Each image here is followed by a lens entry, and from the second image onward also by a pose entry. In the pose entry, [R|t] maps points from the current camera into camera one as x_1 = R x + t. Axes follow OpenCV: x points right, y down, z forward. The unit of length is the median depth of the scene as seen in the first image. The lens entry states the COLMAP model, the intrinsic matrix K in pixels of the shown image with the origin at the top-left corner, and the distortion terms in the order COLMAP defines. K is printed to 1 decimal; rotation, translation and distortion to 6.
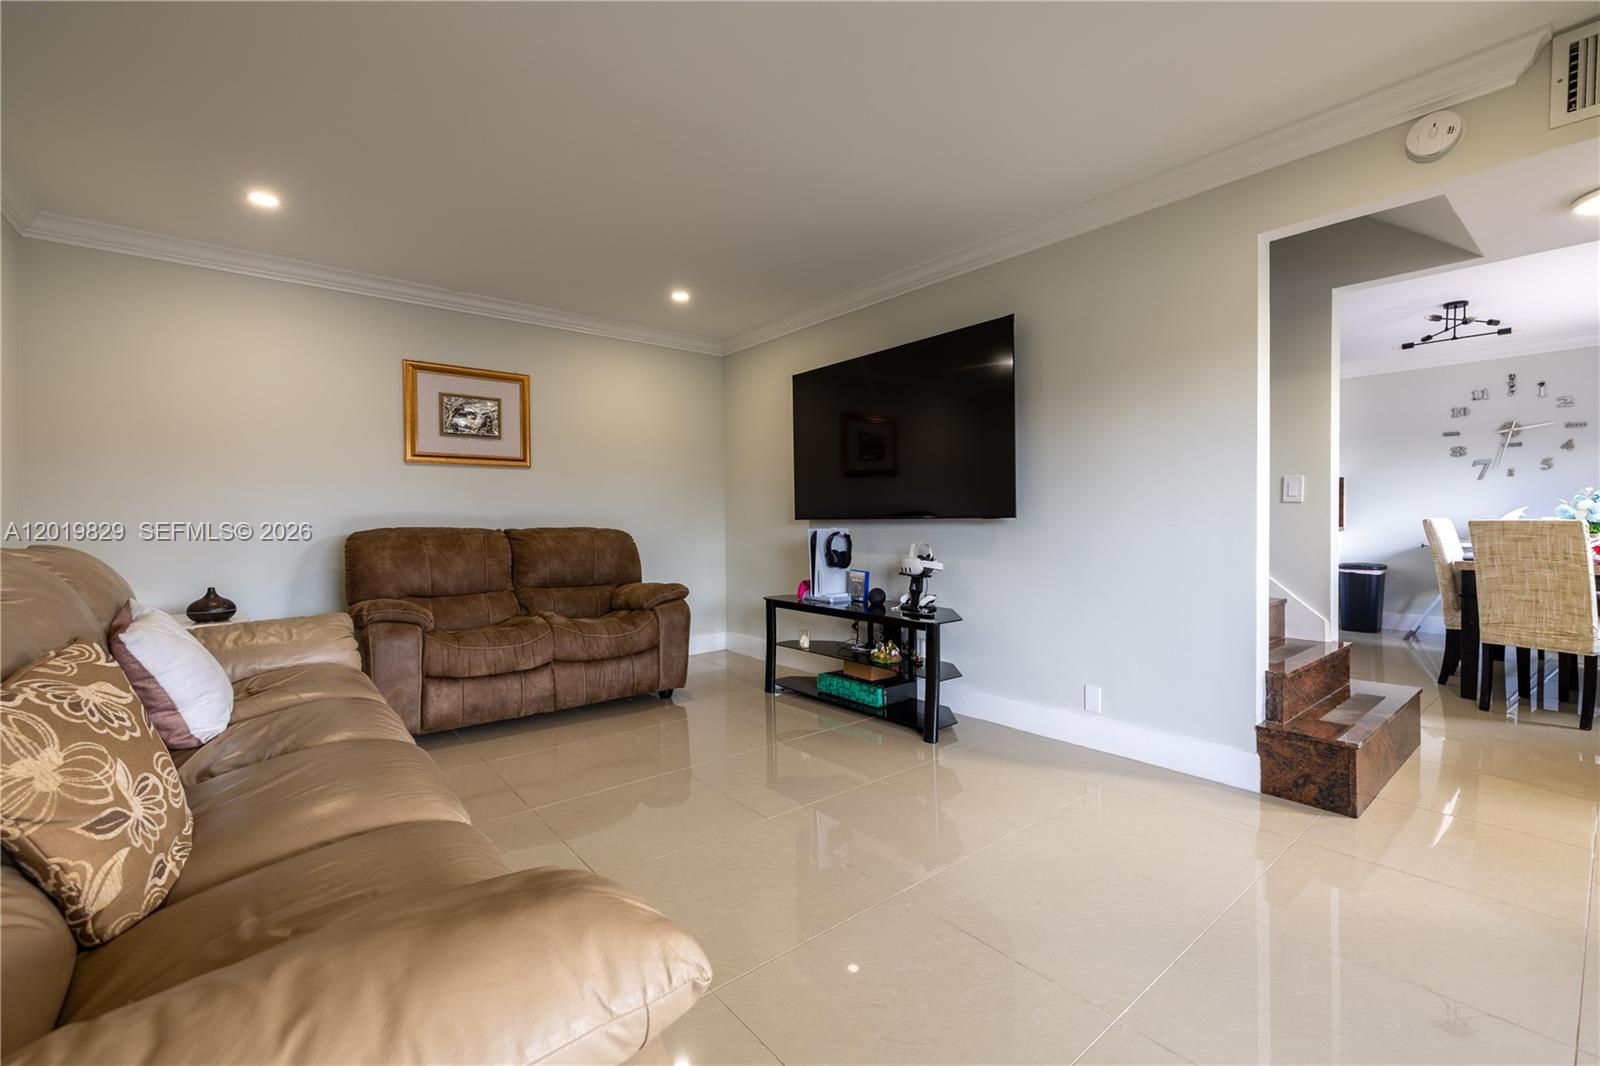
lens RADIAL K [[676.8, 0, 795.6], [0, 676.8, 523.3], [0, 0, 1]] dist [0.000375, 0.000056]
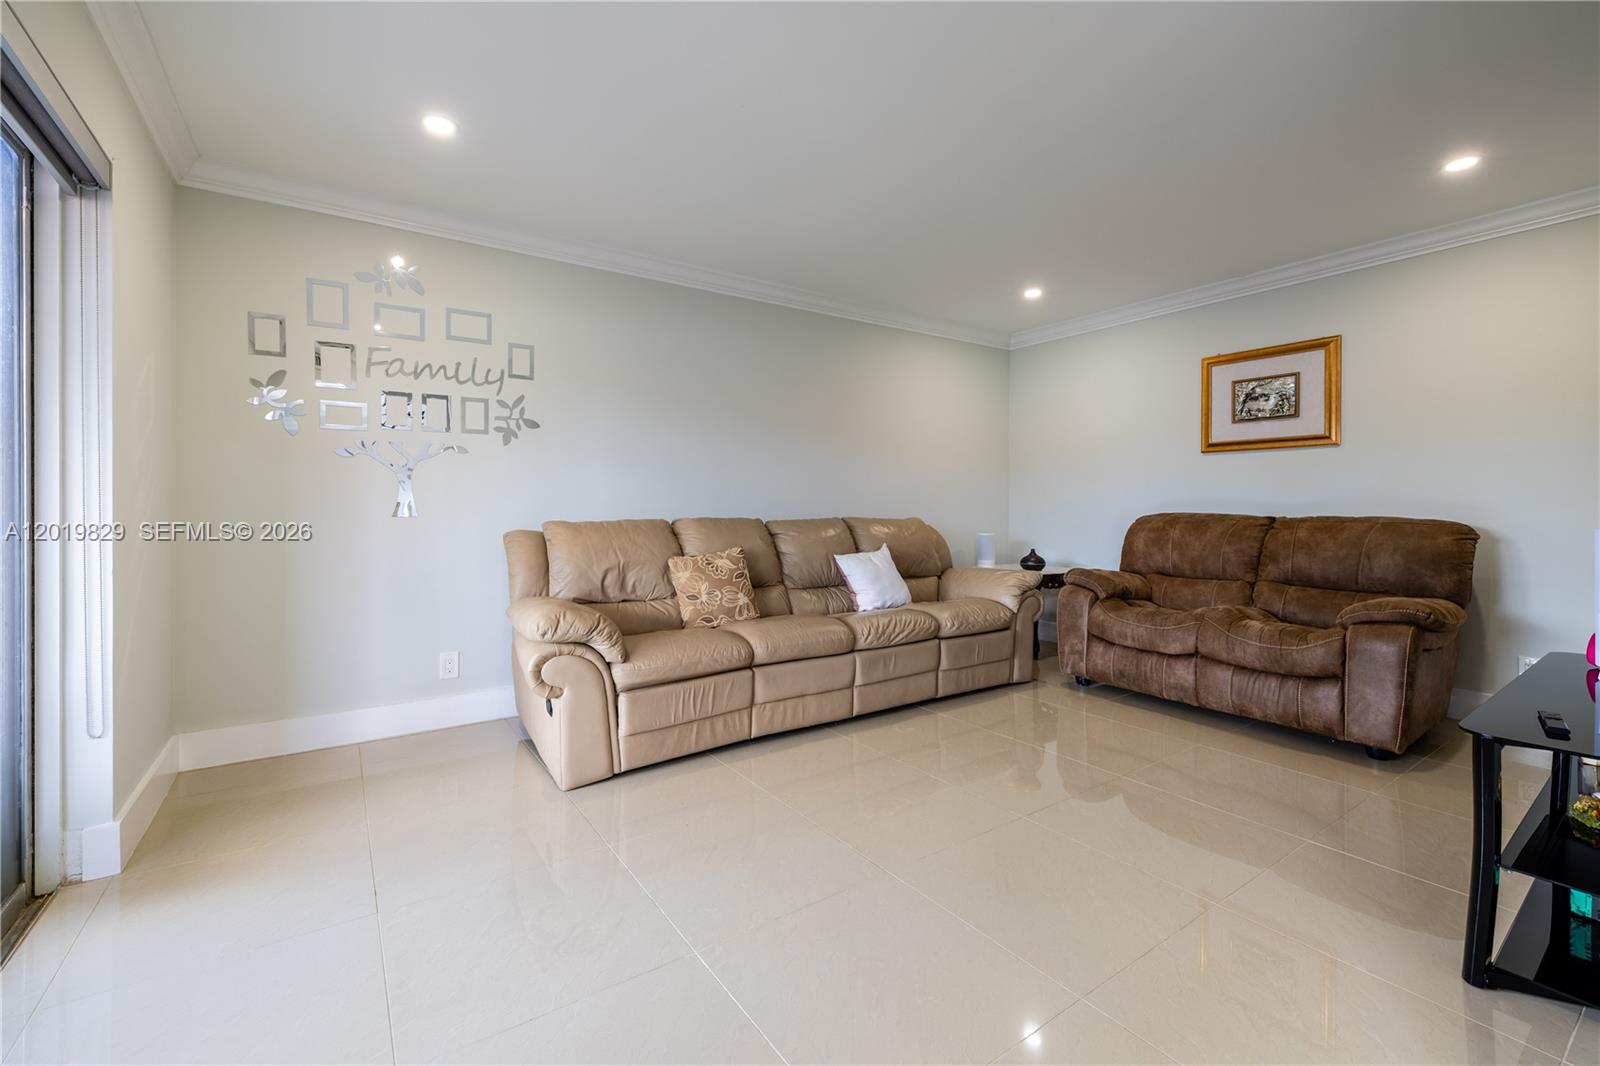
lens RADIAL K [[667.0, 0, 798.1], [0, 667.0, 506.4], [0, 0, 1]] dist [-0.000061, -0.000029]
pose [[-0.074921, 0.005431, -0.997175, 0.533256], [-0.007574, 0.999953, 0.006015, -0.005860], [0.997161, 0.008003, -0.074877, 0.430466]]
